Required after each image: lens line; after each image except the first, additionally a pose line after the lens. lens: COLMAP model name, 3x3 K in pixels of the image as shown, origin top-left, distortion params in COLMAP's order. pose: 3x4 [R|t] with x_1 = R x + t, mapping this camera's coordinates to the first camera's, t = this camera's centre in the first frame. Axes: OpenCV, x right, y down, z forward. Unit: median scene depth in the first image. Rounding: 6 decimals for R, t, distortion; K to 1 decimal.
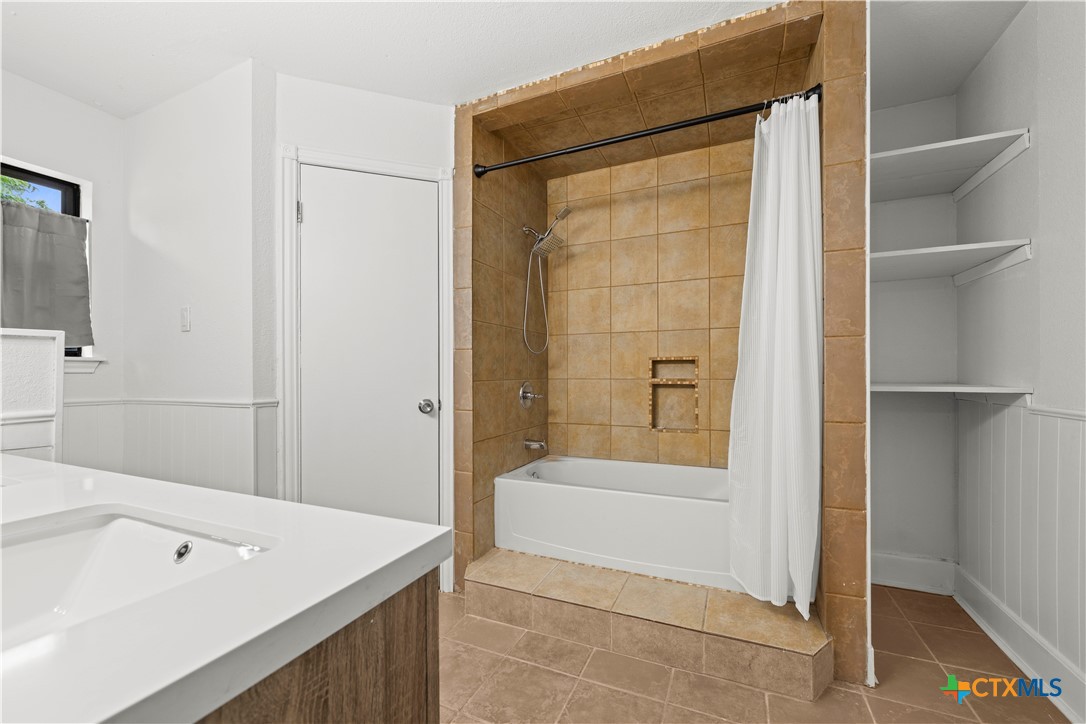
lens RADIAL K [[429.3, 0, 565.2], [0, 429.3, 369.8], [0, 0, 1]] dist [-0.001204, -0.000543]
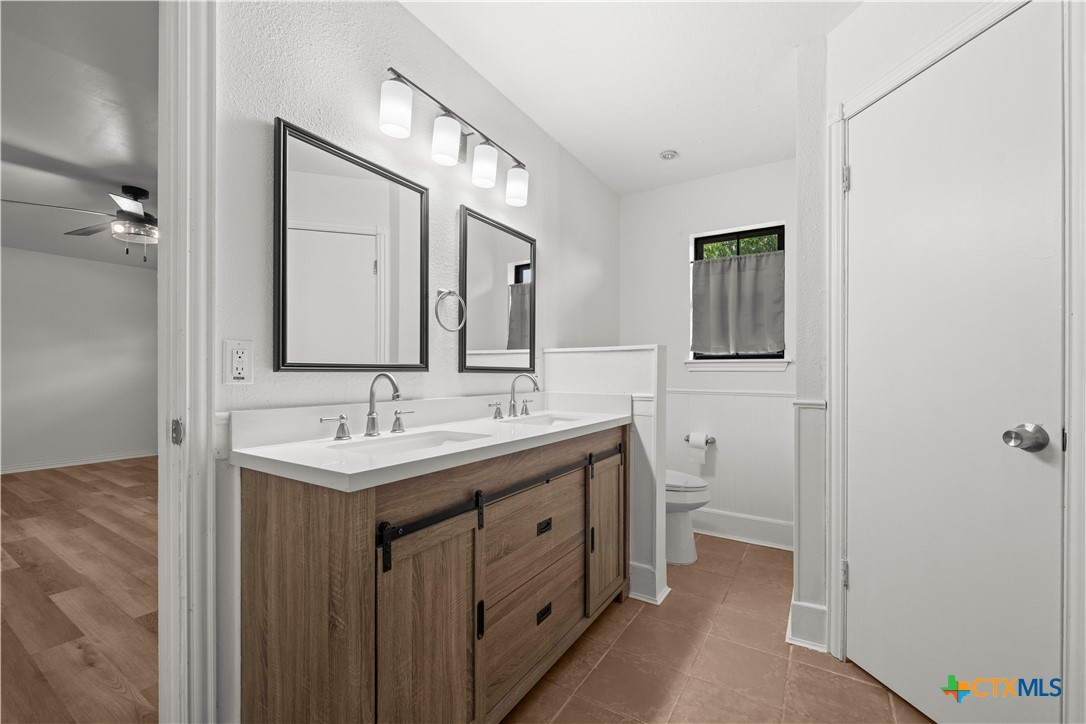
lens RADIAL K [[449.5, 0, 545.0], [0, 449.5, 369.5], [0, 0, 1]] dist [-0.000037, -0.001352]
pose [[-0.178654, -0.001987, -0.983910, 0.306244], [0.003961, 0.999988, -0.002739, 0.002155], [0.983904, -0.004387, -0.178644, 0.516589]]
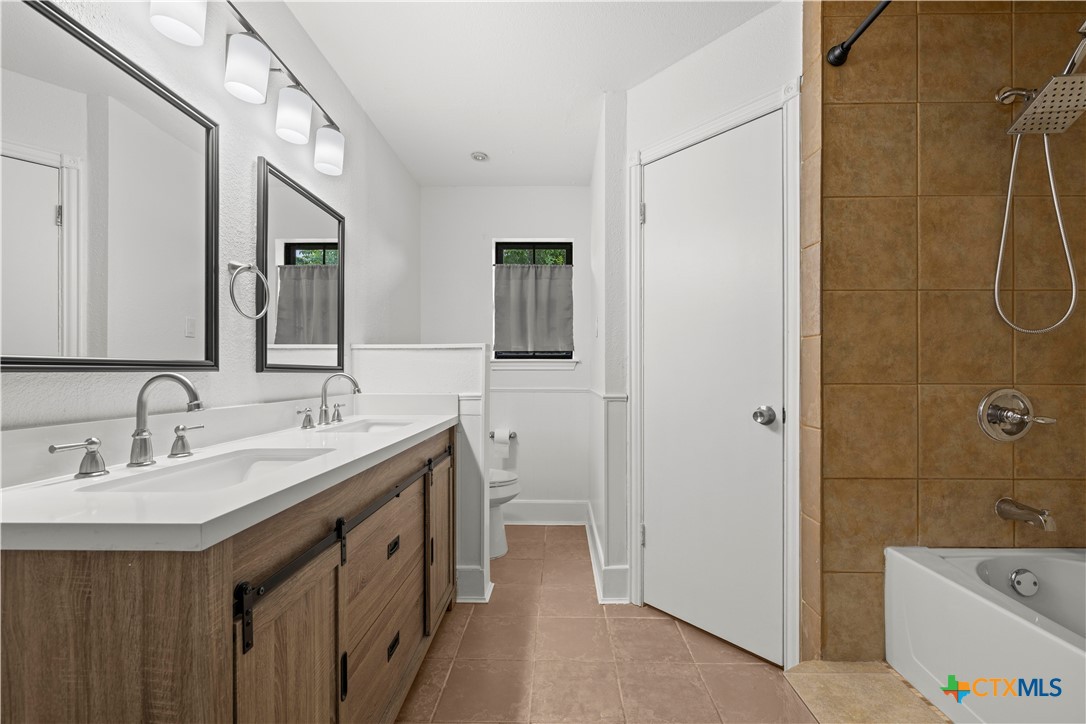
lens RADIAL K [[449.5, 0, 550.9], [0, 449.5, 367.9], [0, 0, 1]] dist [-0.000037, -0.001352]
pose [[0.363357, -0.002477, -0.931647, 0.268295], [0.003972, 0.999991, -0.001110, 0.001237], [0.931642, -0.003298, 0.363364, 0.361064]]
